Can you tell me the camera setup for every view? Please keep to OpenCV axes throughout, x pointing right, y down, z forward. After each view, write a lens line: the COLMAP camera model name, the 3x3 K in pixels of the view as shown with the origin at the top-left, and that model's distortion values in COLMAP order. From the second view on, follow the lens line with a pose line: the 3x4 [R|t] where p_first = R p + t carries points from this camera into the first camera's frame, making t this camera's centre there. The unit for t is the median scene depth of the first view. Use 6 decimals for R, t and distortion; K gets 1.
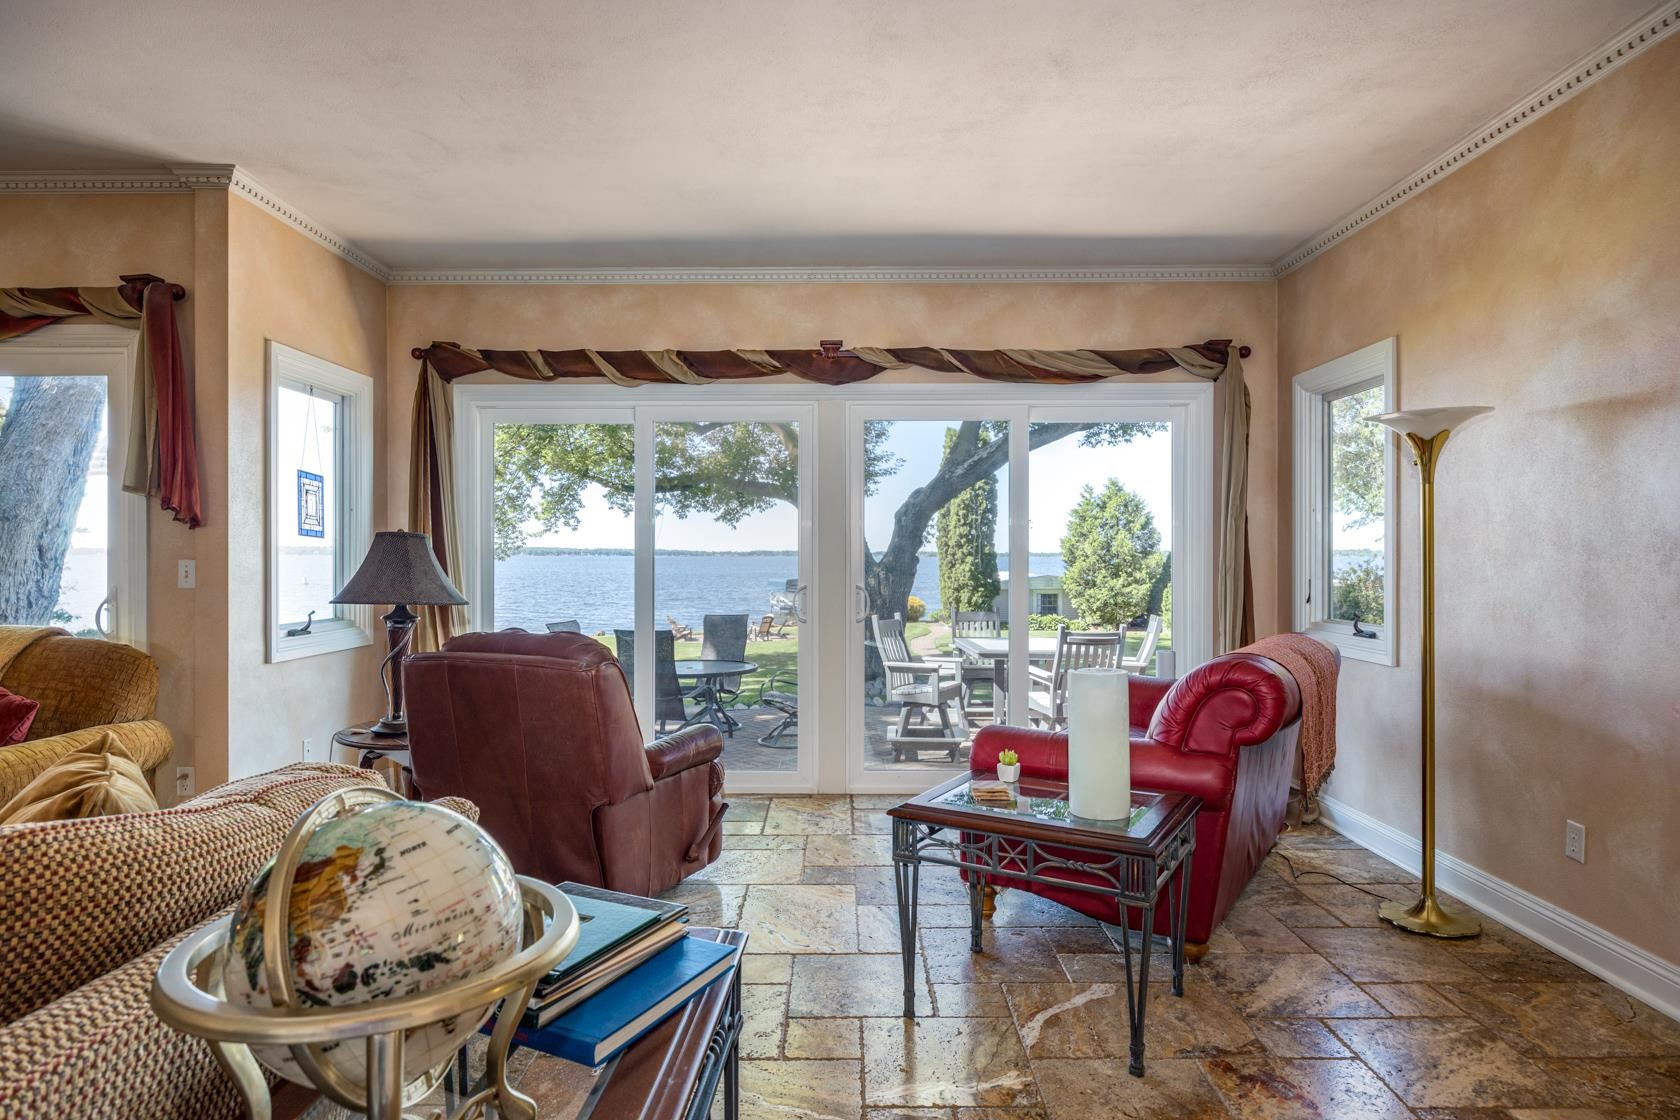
lens RADIAL K [[936.6, 0, 840.0], [0, 936.6, 560.0], [0, 0, 1]] dist [-0.003560, -0.001539]
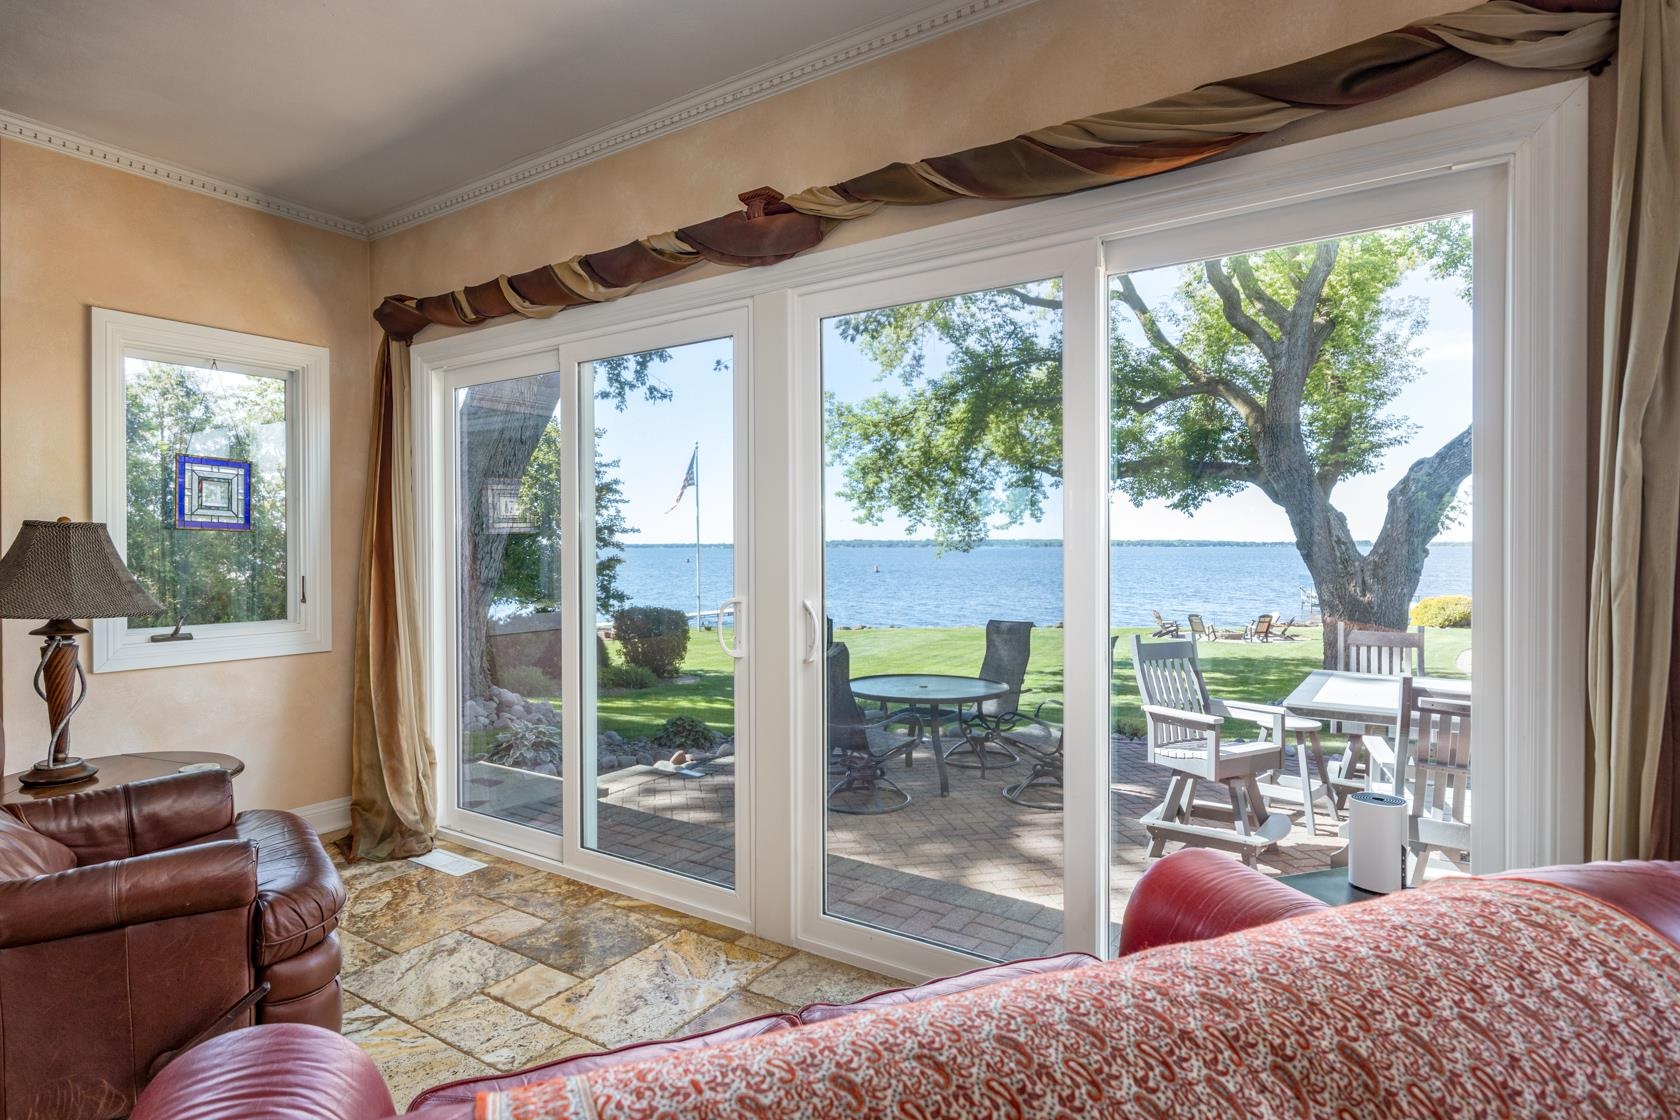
lens RADIAL K [[887.1, 0, 840.0], [0, 887.1, 560.0], [0, 0, 1]] dist [-0.000671, 0.000493]
pose [[0.836412, 0.004622, -0.548081, 0.214542], [0.000984, 0.999950, 0.009934, -0.002950], [0.548100, -0.008848, 0.836366, 0.341609]]
